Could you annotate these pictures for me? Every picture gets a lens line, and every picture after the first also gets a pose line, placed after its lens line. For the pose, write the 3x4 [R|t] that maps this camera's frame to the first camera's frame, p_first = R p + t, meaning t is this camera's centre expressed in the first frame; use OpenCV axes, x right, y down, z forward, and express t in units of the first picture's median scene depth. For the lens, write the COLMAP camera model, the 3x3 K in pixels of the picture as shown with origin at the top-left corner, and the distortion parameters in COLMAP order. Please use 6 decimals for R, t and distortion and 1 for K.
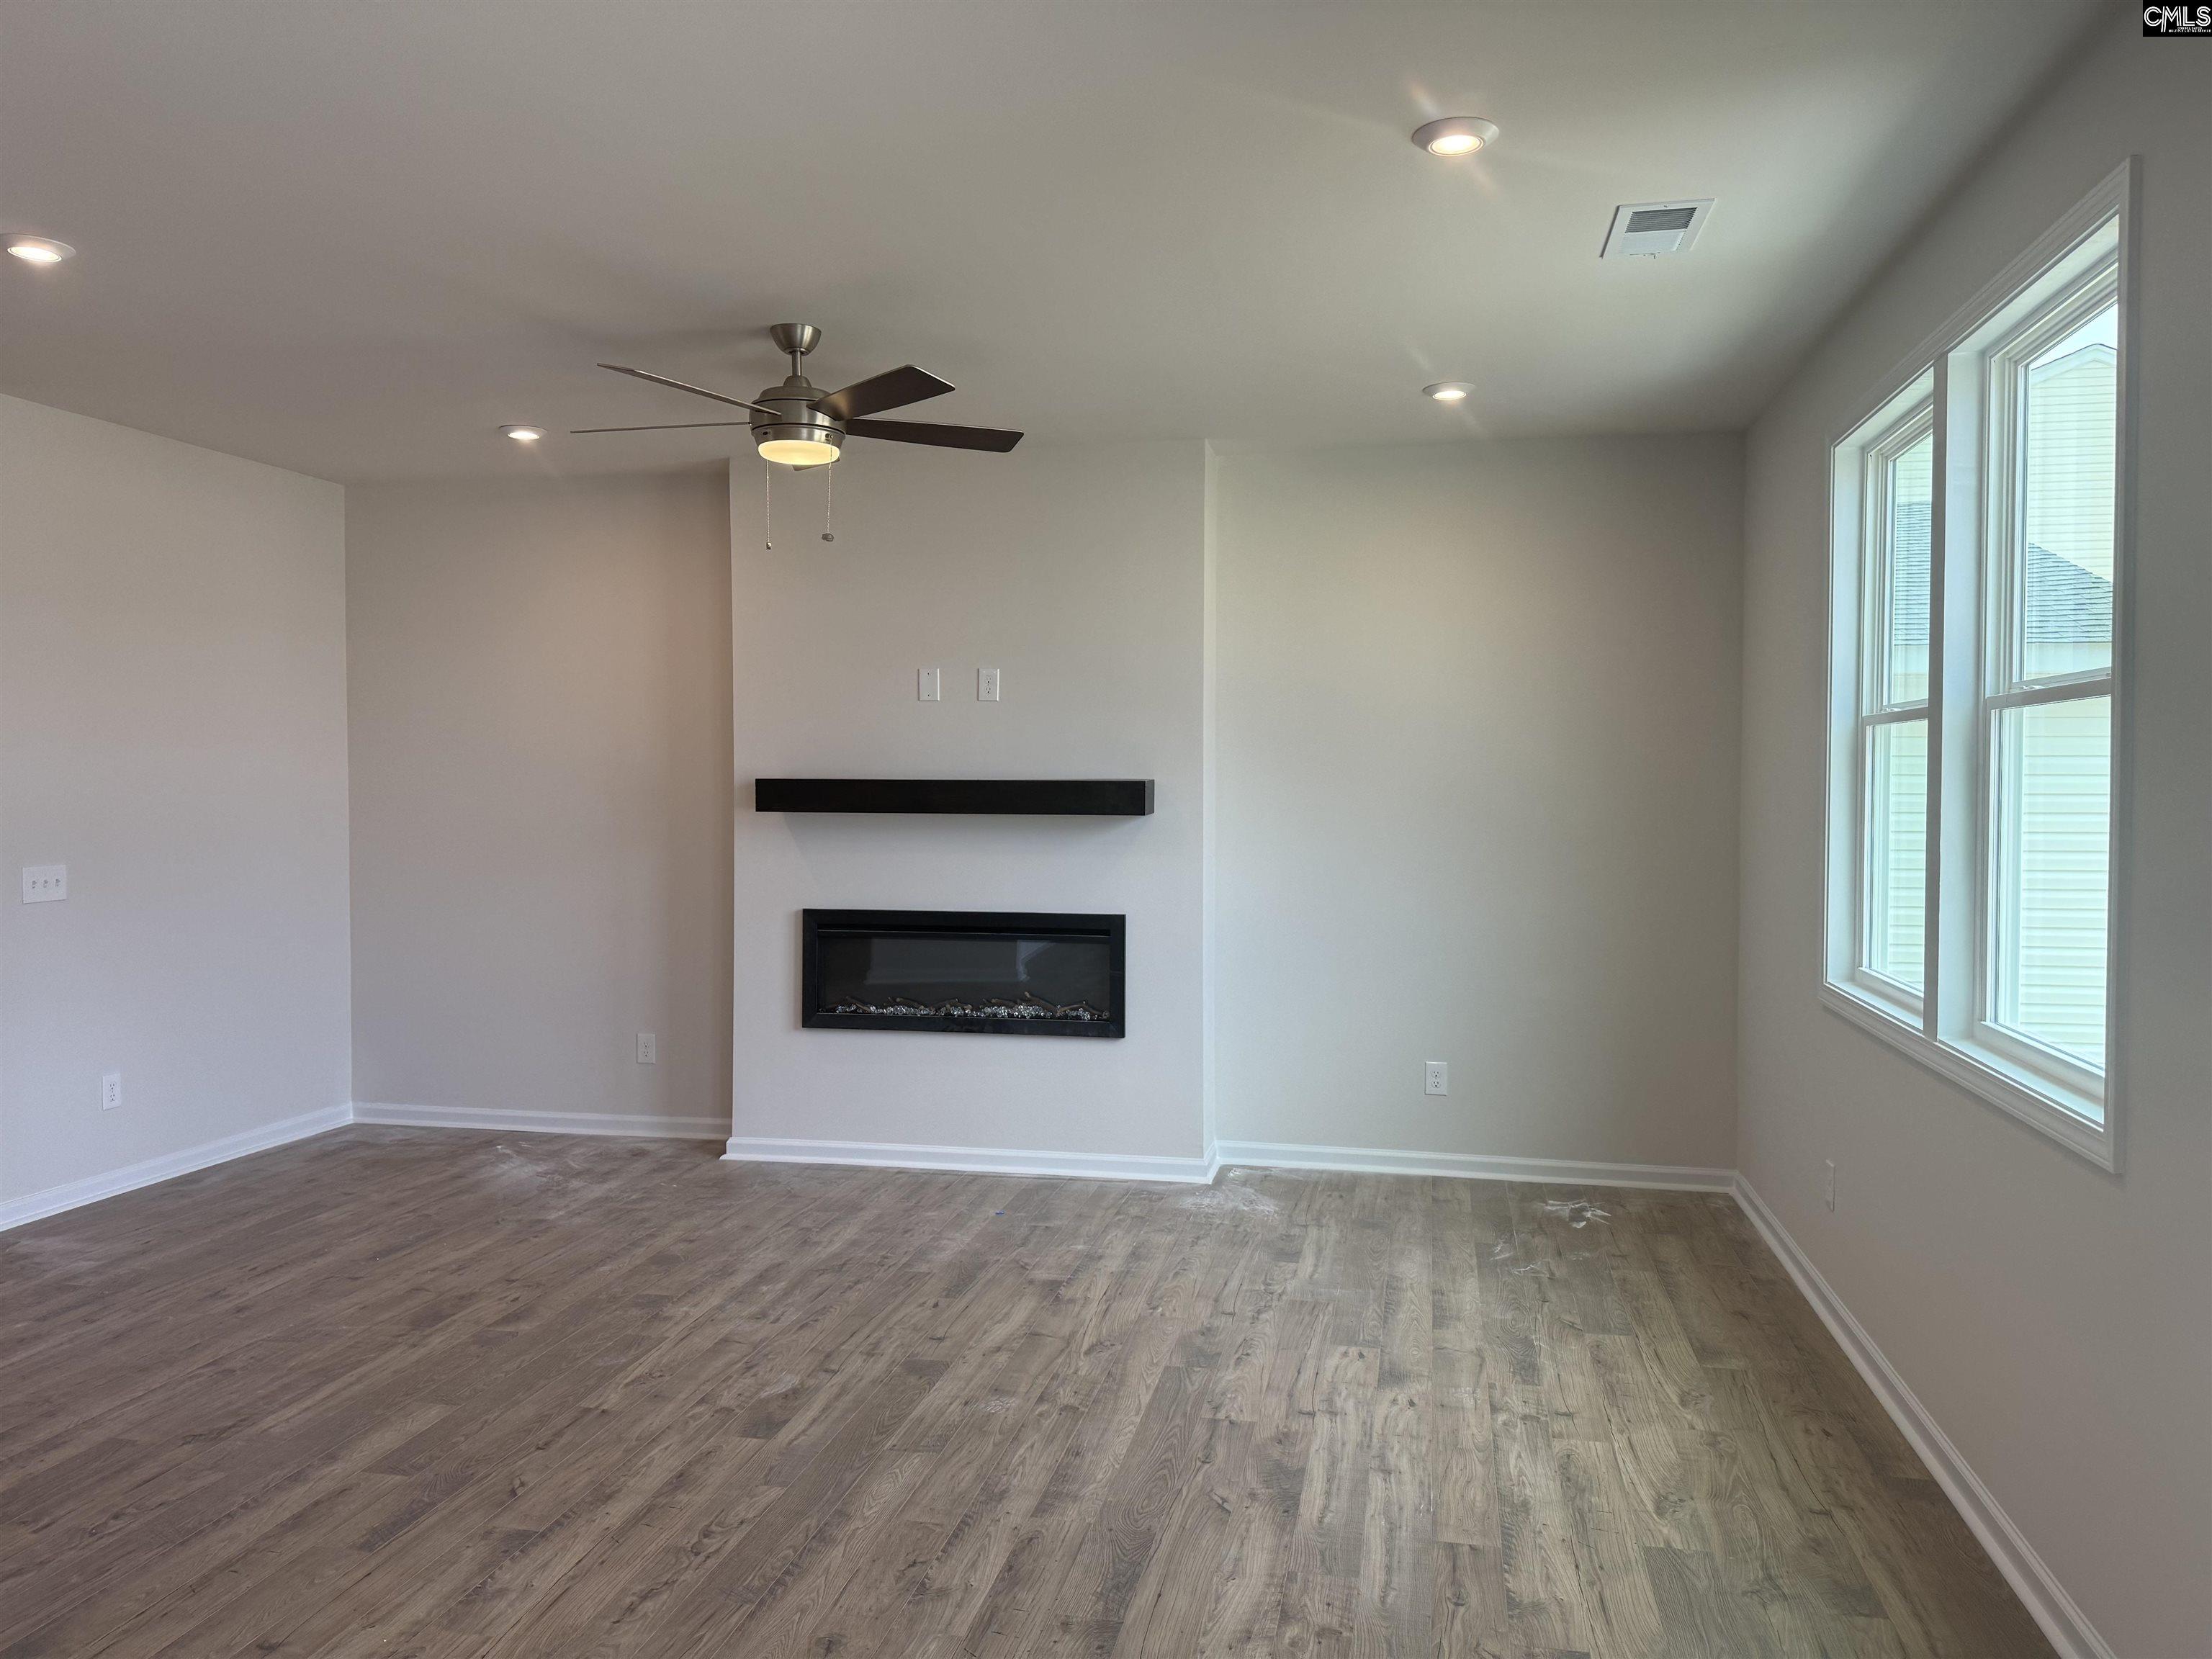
lens RADIAL K [[1576.2, 0, 1109.7], [0, 1576.2, 823.6], [0, 0, 1]] dist [0.050640, -0.057647]
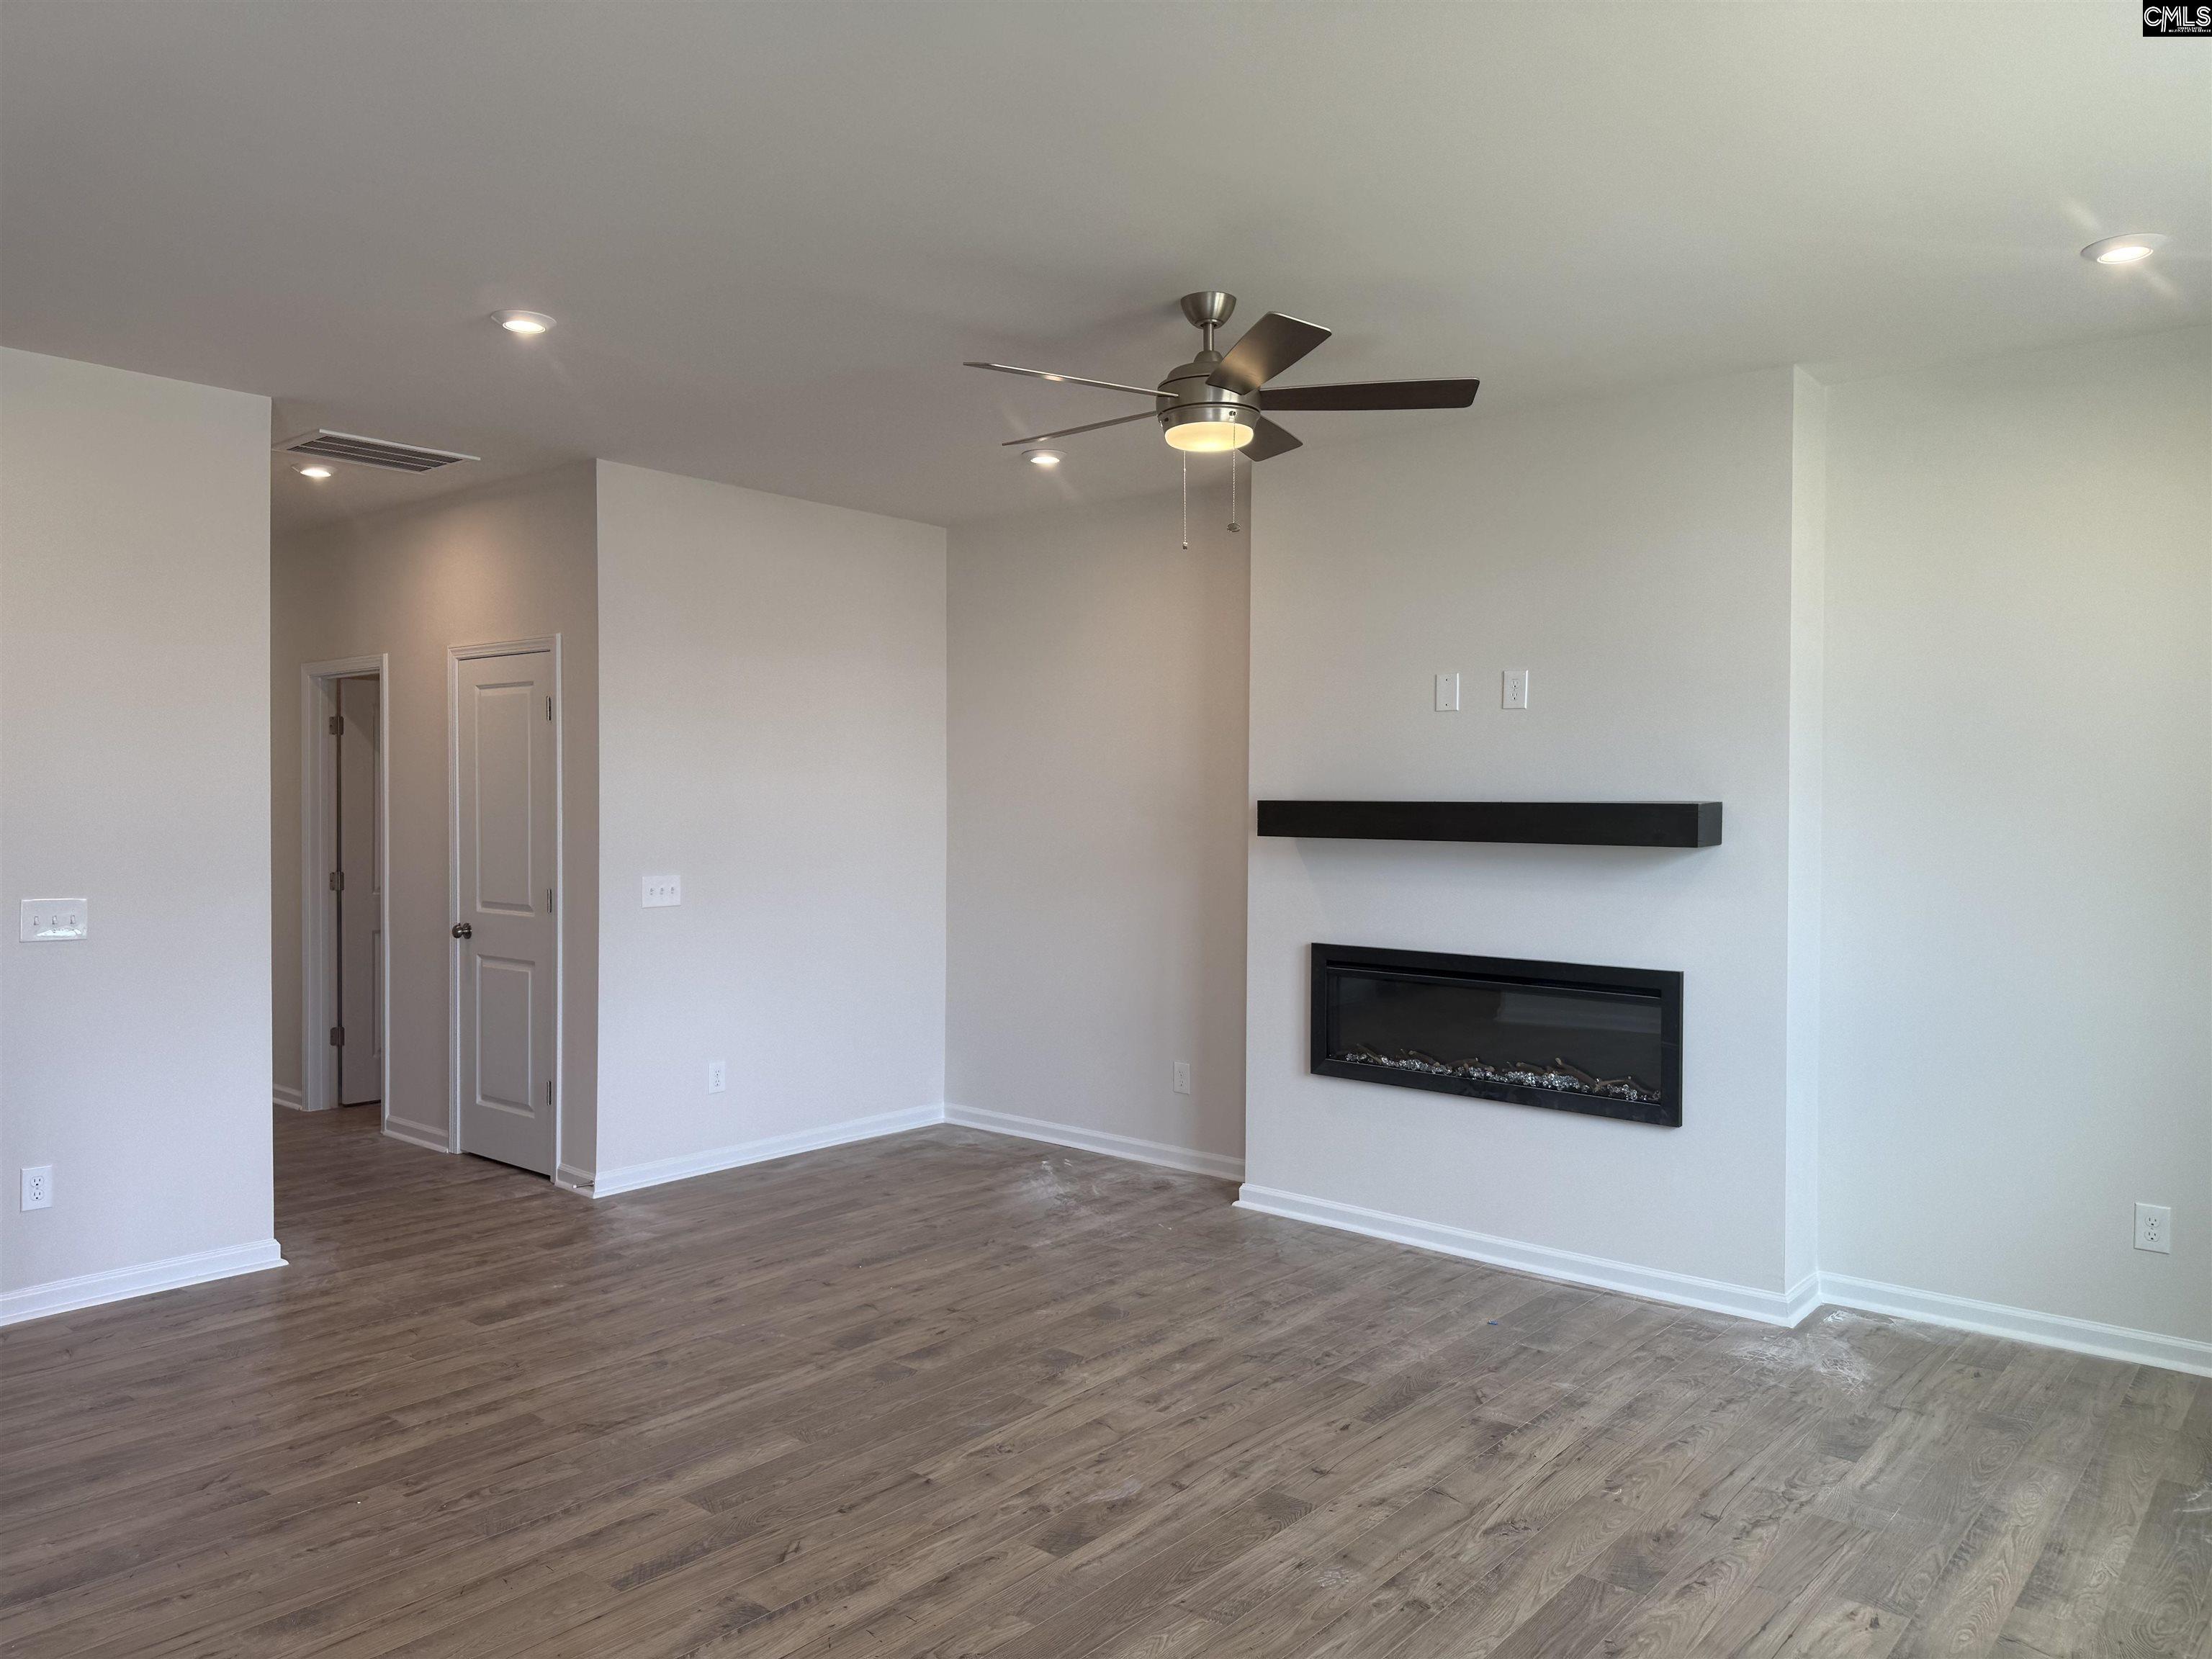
lens RADIAL K [[1576.2, 0, 1084.1], [0, 1576.2, 826.5], [0, 0, 1]] dist [0.050640, -0.057647]
pose [[0.874555, 0.012380, -0.484768, 0.167714], [-0.016726, 0.999849, -0.004641, -0.009185], [0.484638, 0.012167, 0.874630, 0.180824]]
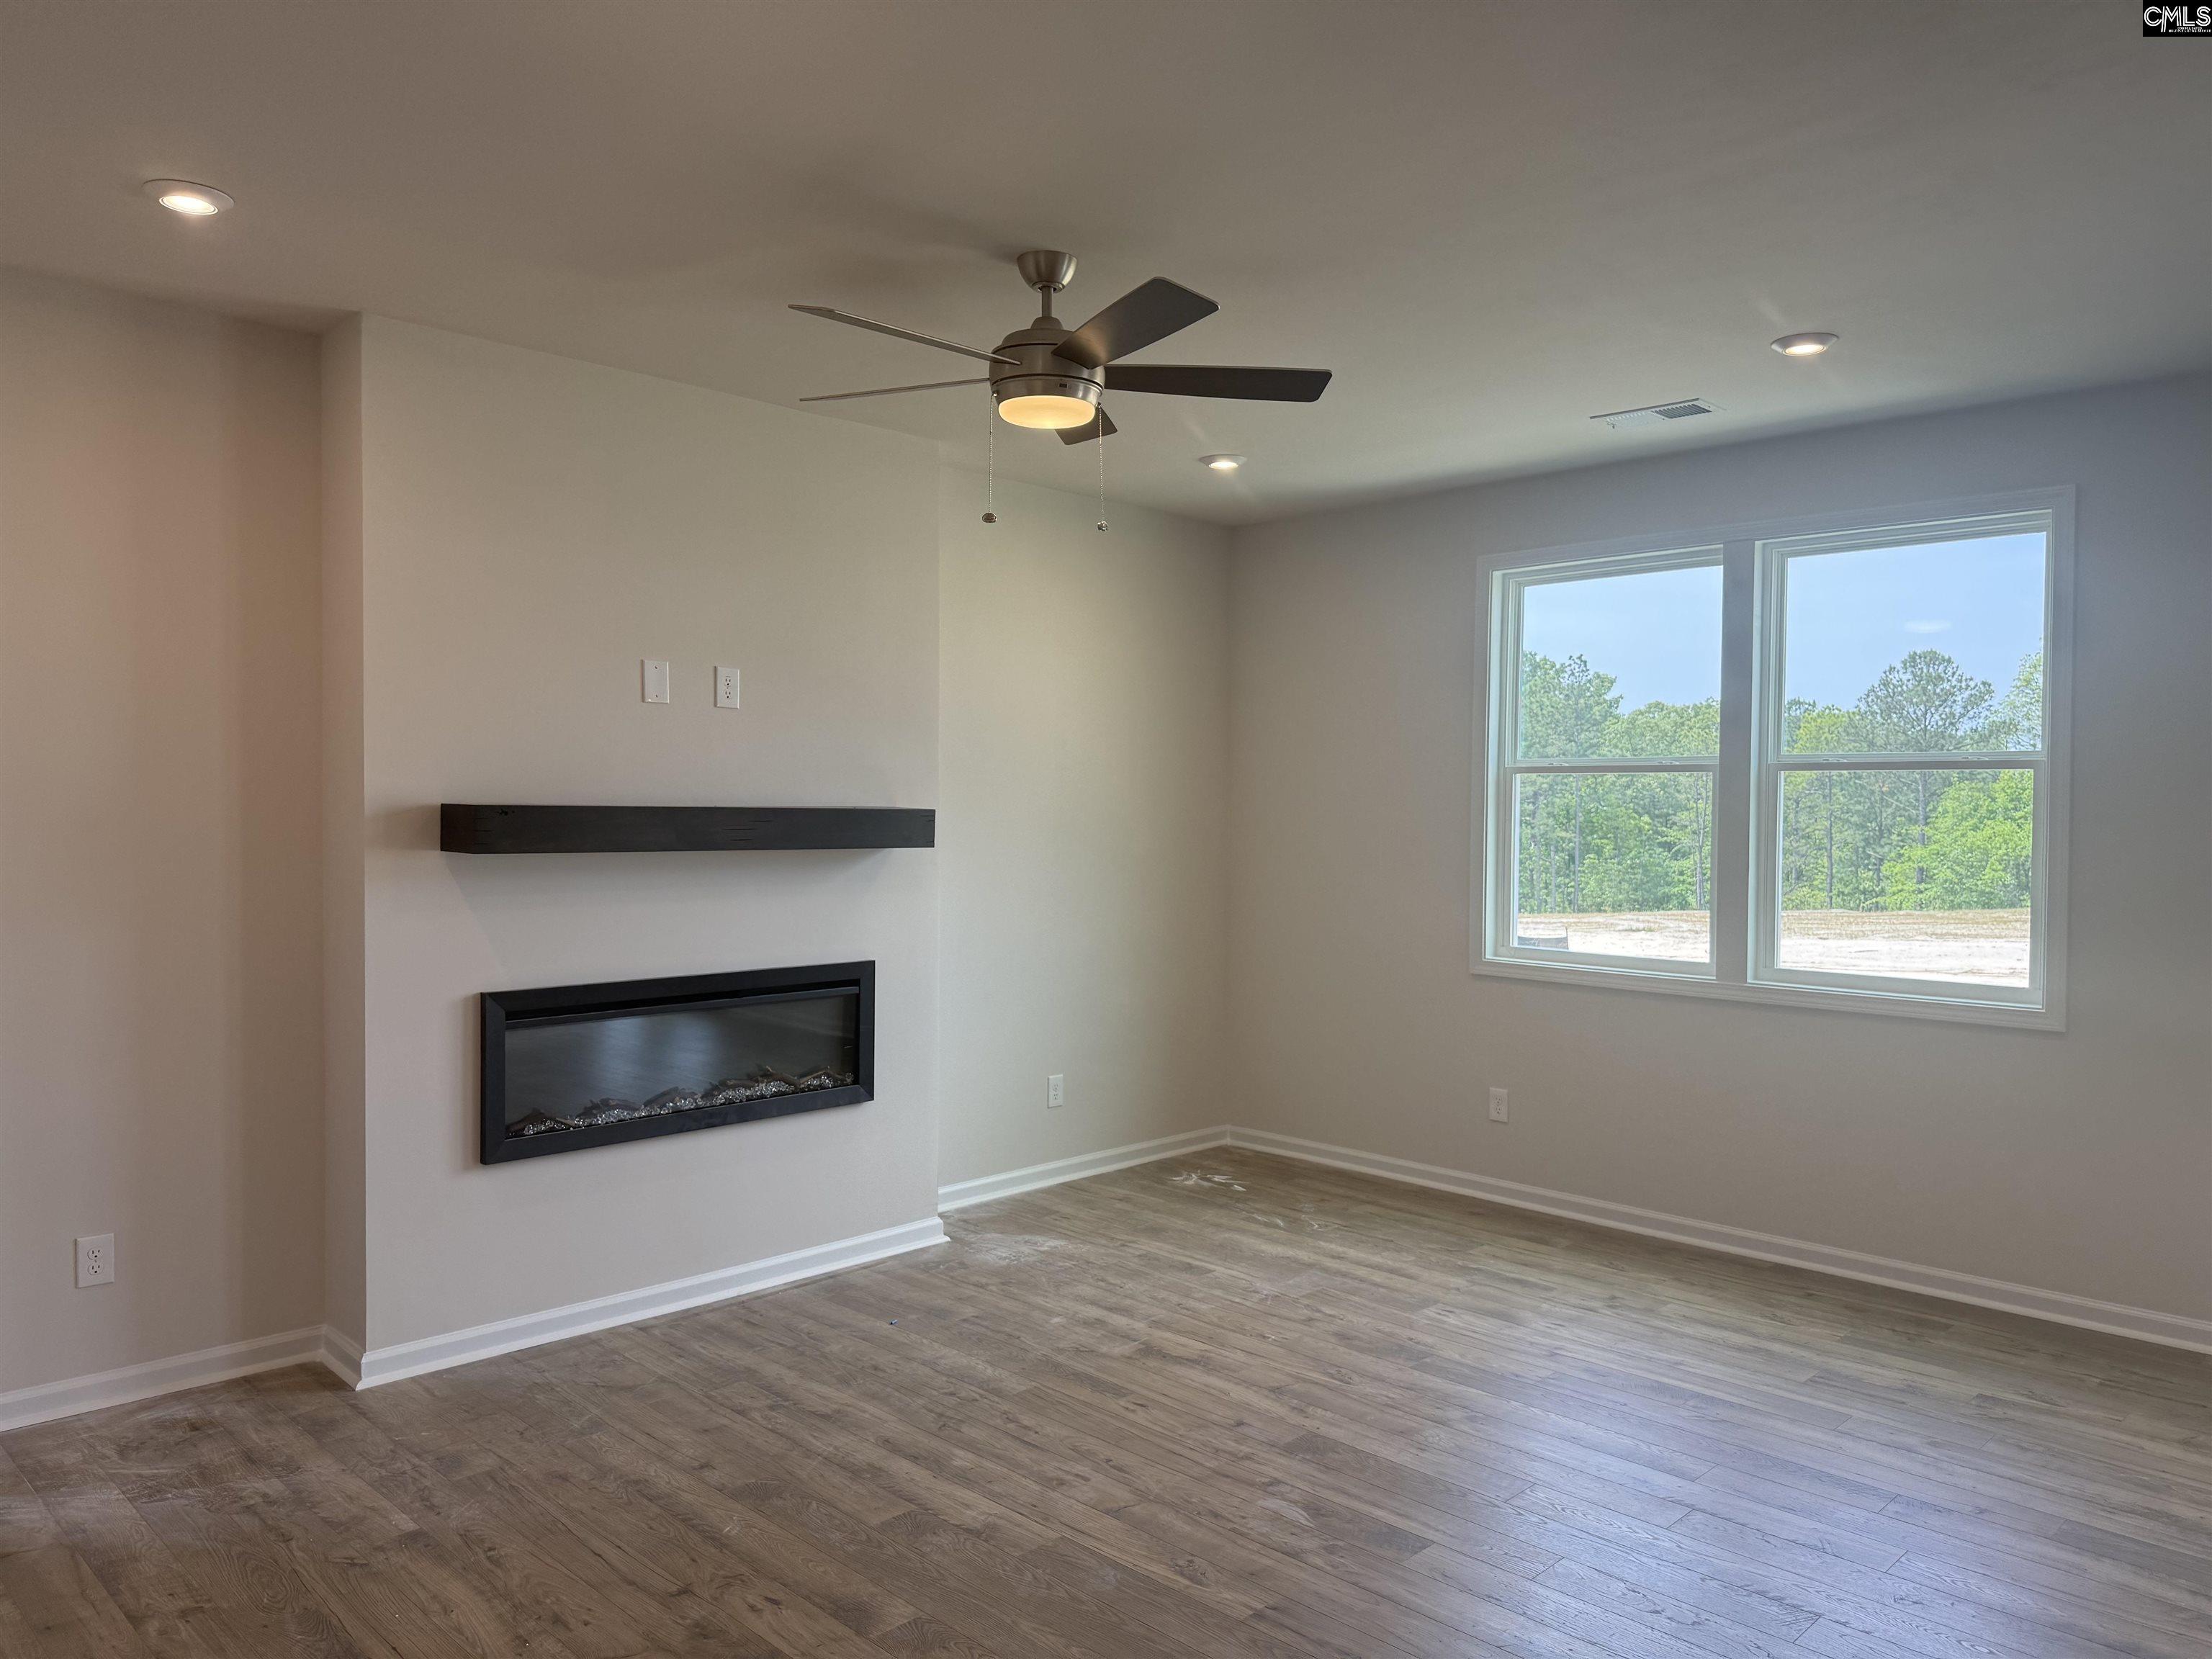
lens RADIAL K [[1576.2, 0, 1125.5], [0, 1576.2, 832.0], [0, 0, 1]] dist [0.050640, -0.057647]
pose [[0.540913, -0.015537, 0.840935, -0.824962], [0.015561, 0.999843, 0.008463, -0.024191], [-0.840934, 0.008508, 0.541070, 0.501608]]
